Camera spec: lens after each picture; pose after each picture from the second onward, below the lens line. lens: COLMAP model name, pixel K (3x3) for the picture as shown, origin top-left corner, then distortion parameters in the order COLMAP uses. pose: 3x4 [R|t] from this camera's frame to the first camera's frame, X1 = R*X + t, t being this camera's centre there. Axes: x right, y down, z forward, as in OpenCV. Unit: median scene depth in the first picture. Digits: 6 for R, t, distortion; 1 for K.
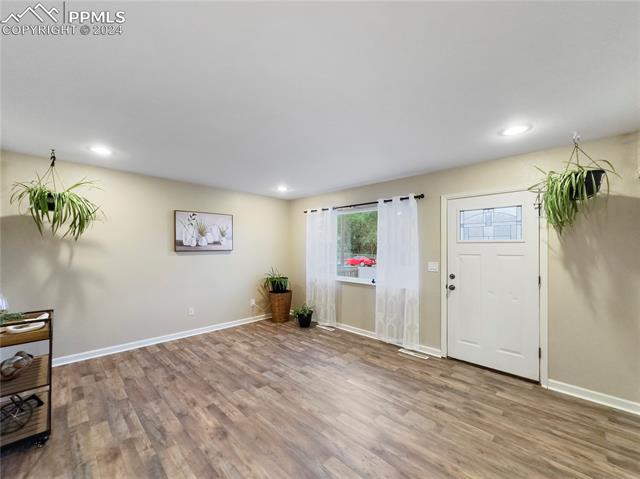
lens RADIAL K [[257.6, 0, 322.4], [0, 257.6, 239.2], [0, 0, 1]] dist [-0.001165, 0.000149]
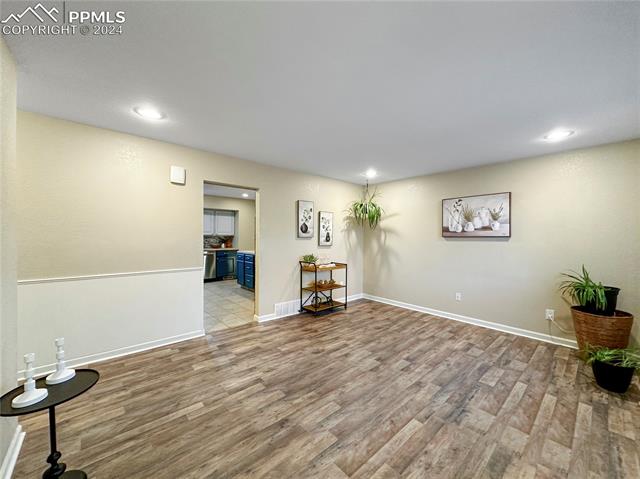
lens RADIAL K [[257.6, 0, 322.4], [0, 257.6, 239.2], [0, 0, 1]] dist [-0.001165, 0.000149]
pose [[-0.066259, 0.011799, -0.997733, 0.660318], [0.025676, 0.999619, 0.010116, 0.037363], [0.997472, -0.024947, -0.066536, 0.664840]]
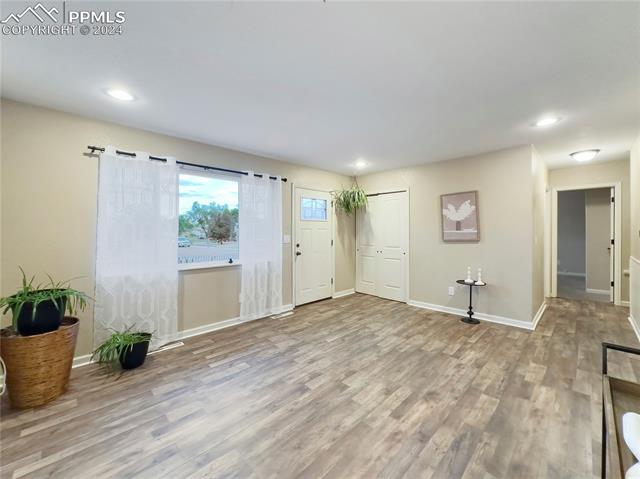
lens RADIAL K [[257.6, 0, 322.4], [0, 257.6, 239.2], [0, 0, 1]] dist [-0.001165, 0.000149]
pose [[0.031207, -0.037288, 0.998817, -0.829081], [-0.032226, 0.998747, 0.038292, 0.052795], [-0.998993, -0.033383, 0.029967, 0.830570]]
